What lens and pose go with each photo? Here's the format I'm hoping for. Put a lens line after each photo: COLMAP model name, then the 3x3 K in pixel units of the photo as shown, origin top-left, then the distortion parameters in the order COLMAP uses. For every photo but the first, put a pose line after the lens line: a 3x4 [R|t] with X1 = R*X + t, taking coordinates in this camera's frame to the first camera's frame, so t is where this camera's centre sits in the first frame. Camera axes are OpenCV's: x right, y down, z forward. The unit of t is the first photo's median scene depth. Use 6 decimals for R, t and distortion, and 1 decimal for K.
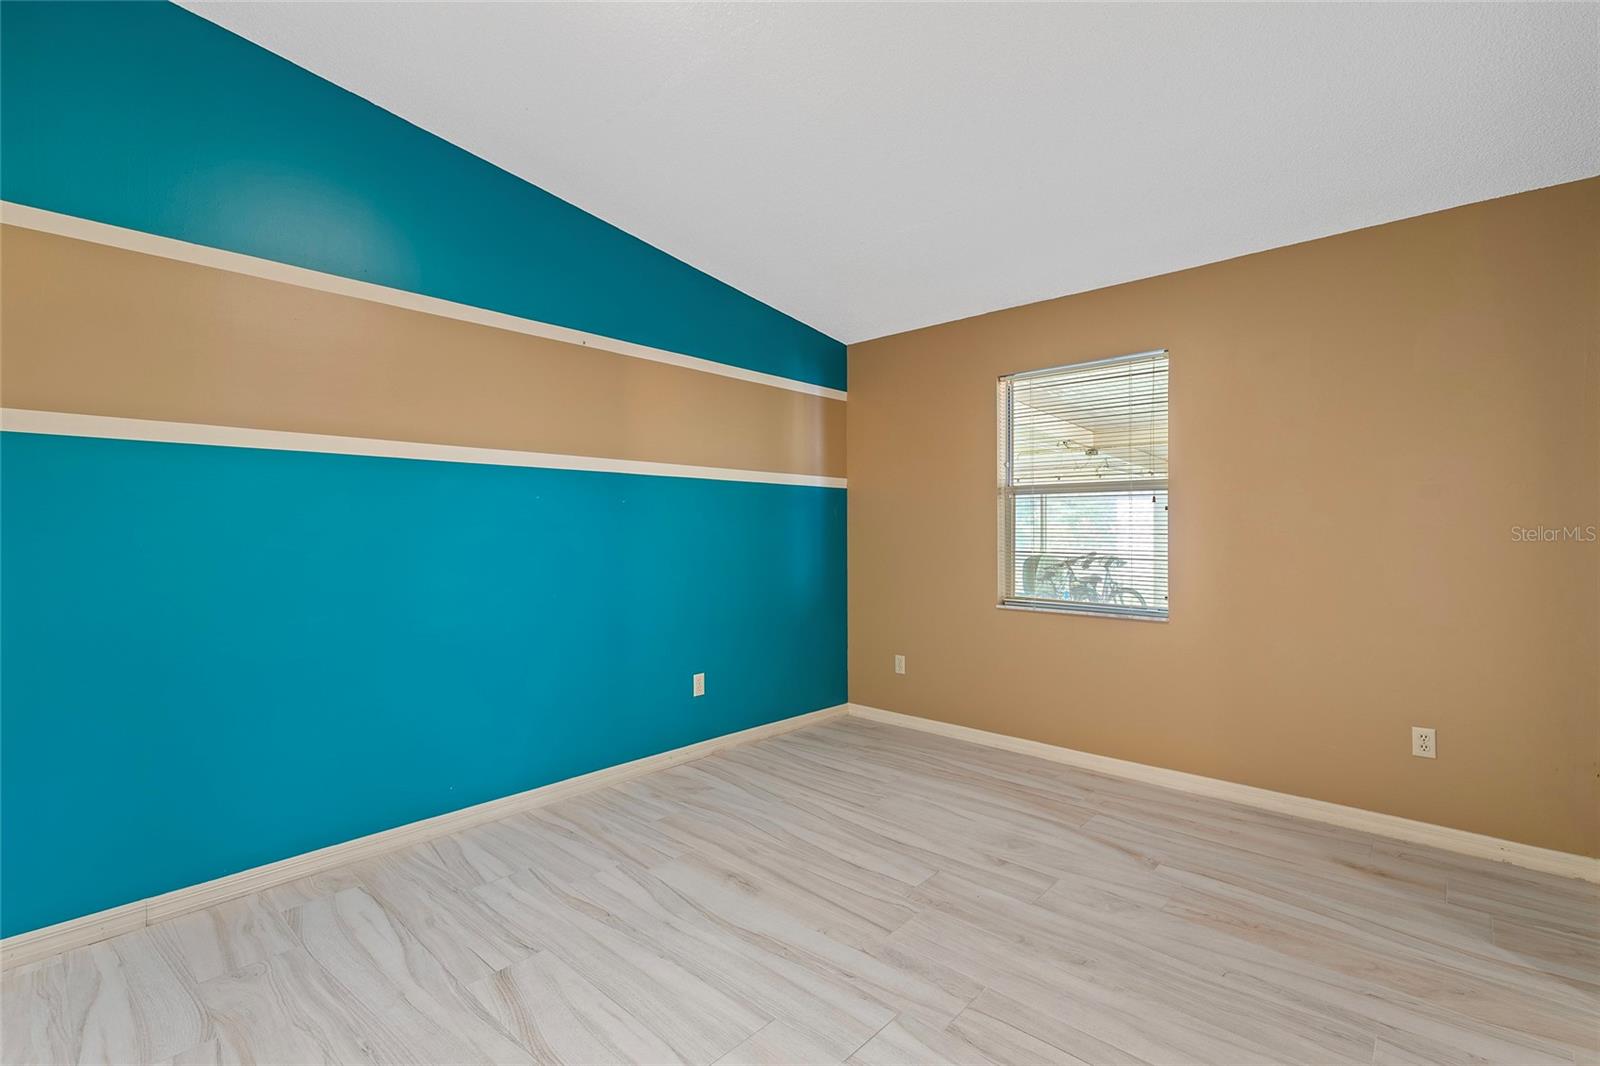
lens RADIAL K [[724.1, 0, 800.9], [0, 724.1, 530.2], [0, 0, 1]] dist [0.009284, -0.001791]
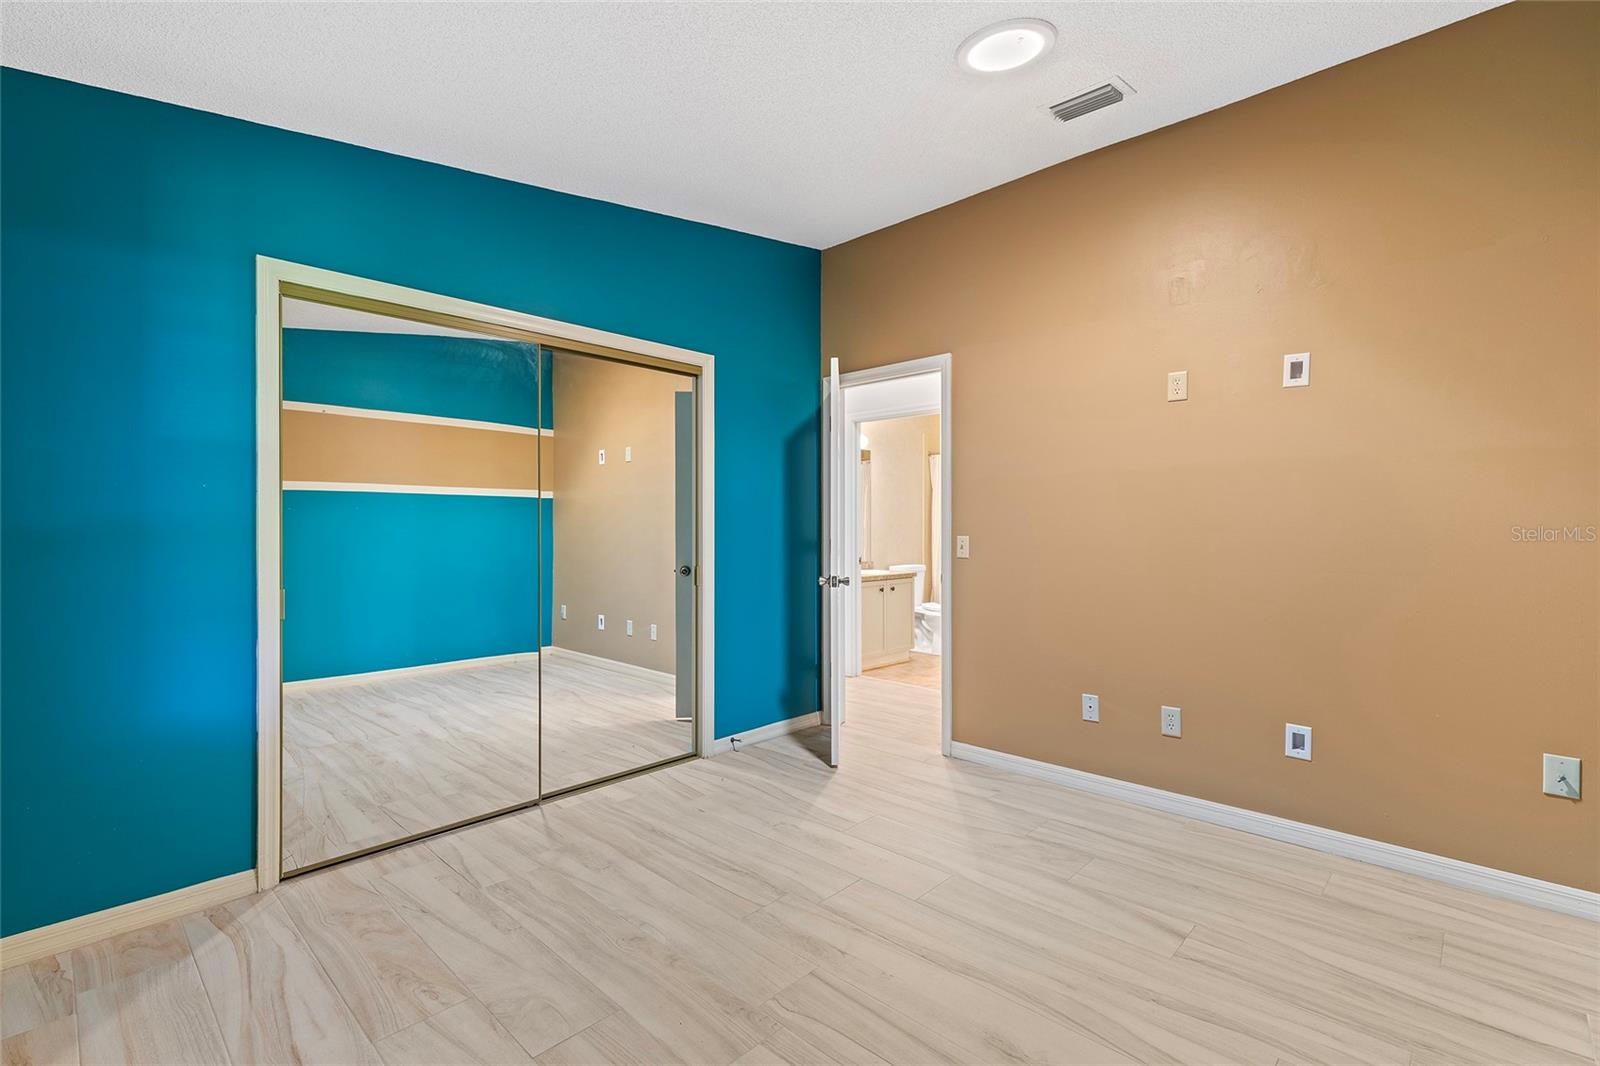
lens RADIAL K [[724.1, 0, 800.8], [0, 724.1, 529.3], [0, 0, 1]] dist [0.009284, -0.001791]
pose [[-0.999750, 0.001692, 0.022310, 0.121973], [0.001815, 0.999983, 0.005491, -0.000729], [-0.022300, 0.005531, -0.999736, 2.007718]]
